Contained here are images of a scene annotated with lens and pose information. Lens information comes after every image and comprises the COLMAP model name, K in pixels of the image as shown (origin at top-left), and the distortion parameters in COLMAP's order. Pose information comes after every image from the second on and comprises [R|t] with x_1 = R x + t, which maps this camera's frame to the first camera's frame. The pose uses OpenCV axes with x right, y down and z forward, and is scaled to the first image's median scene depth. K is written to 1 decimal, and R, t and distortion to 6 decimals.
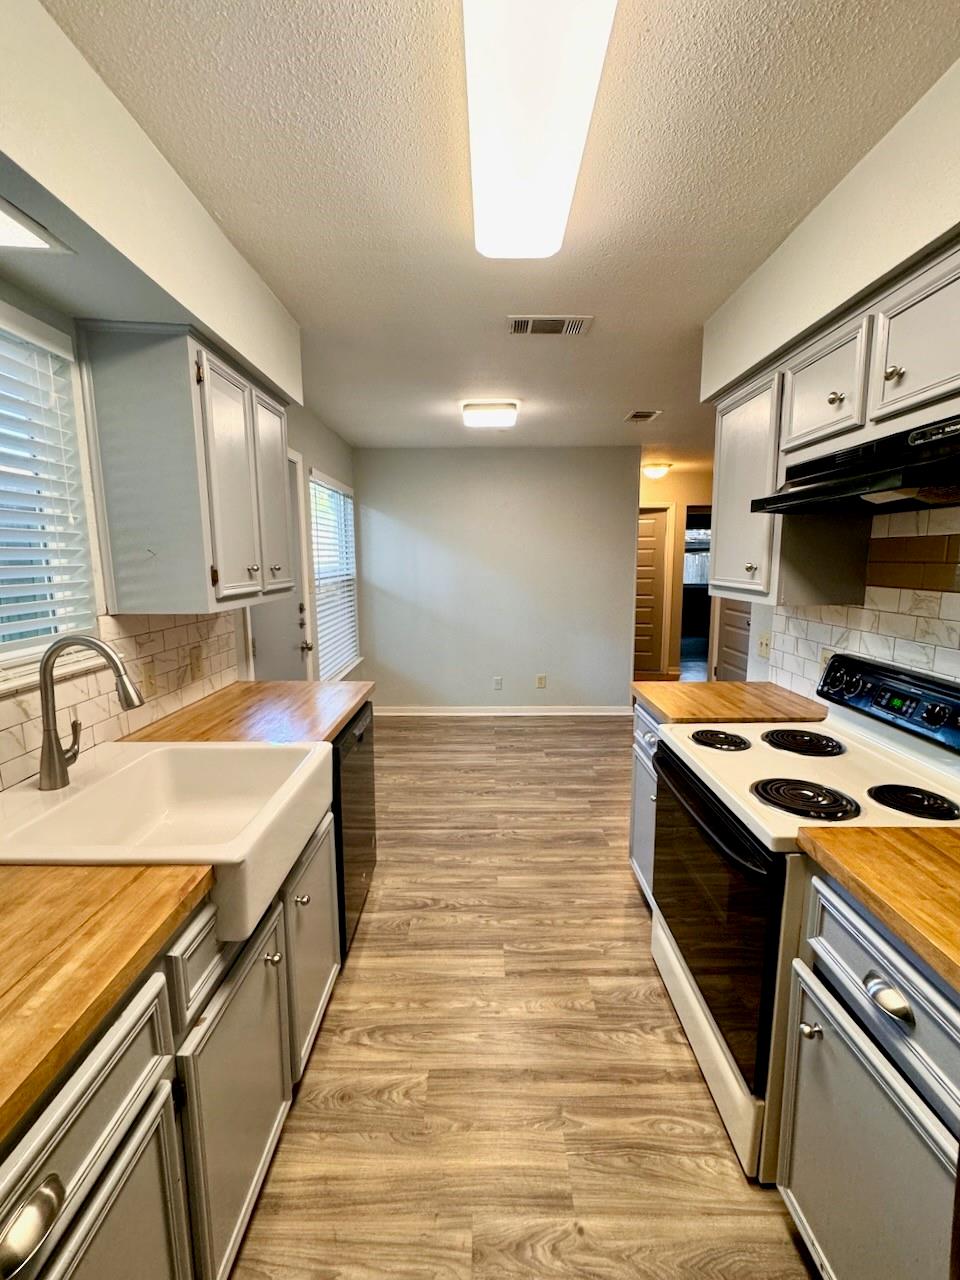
lens RADIAL K [[509.9, 0, 479.5], [0, 509.9, 631.4], [0, 0, 1]] dist [-0.002807, 0.000463]
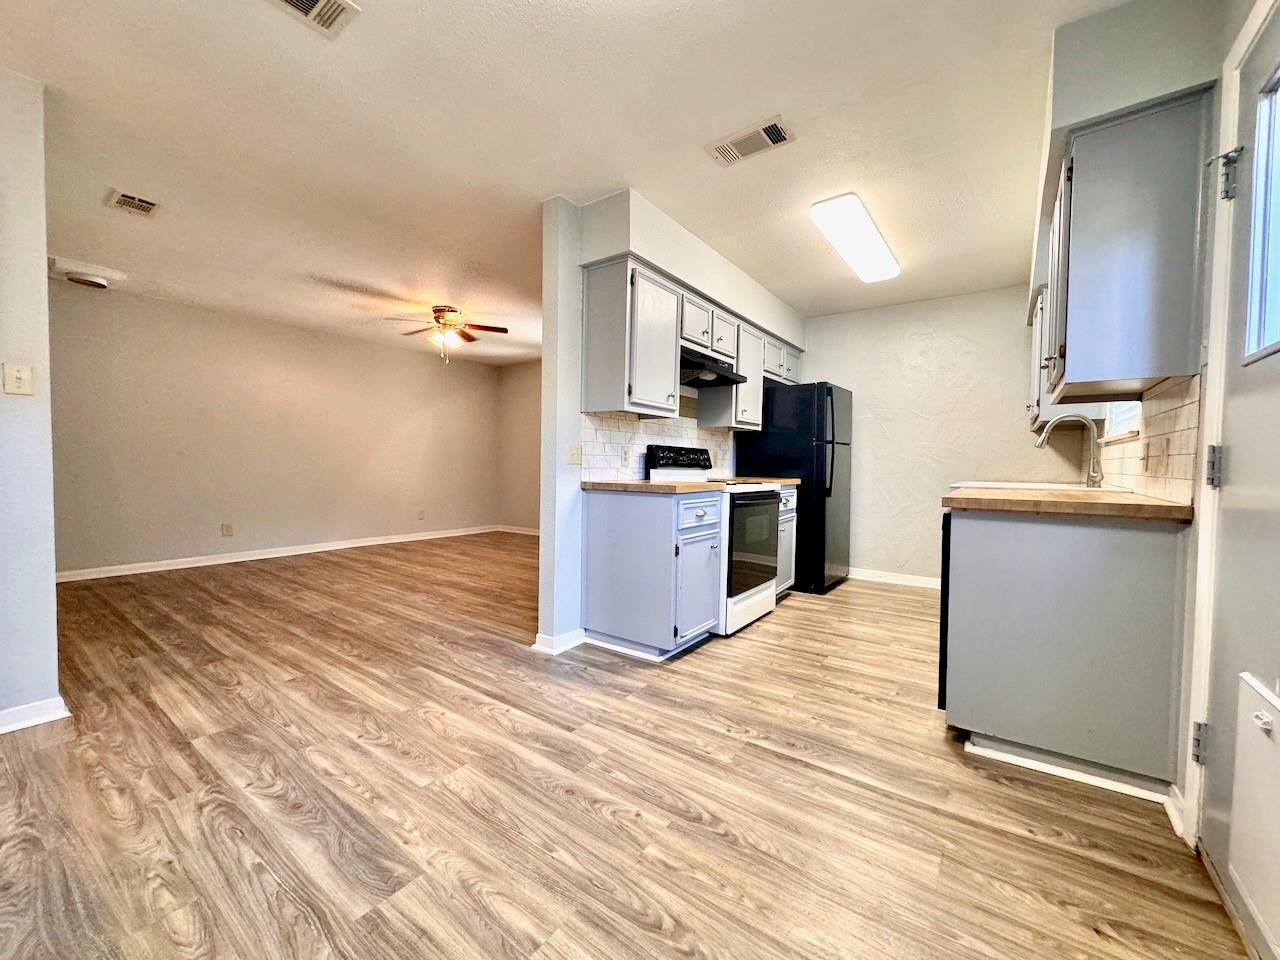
lens RADIAL K [[509.9, 0, 641.7], [0, 509.9, 482.3], [0, 0, 1]] dist [-0.002807, 0.000463]
pose [[-0.811562, -0.026030, 0.583686, -0.238062], [0.071277, 0.987134, 0.143127, -0.057763], [-0.579902, 0.157760, -0.799266, 1.578133]]
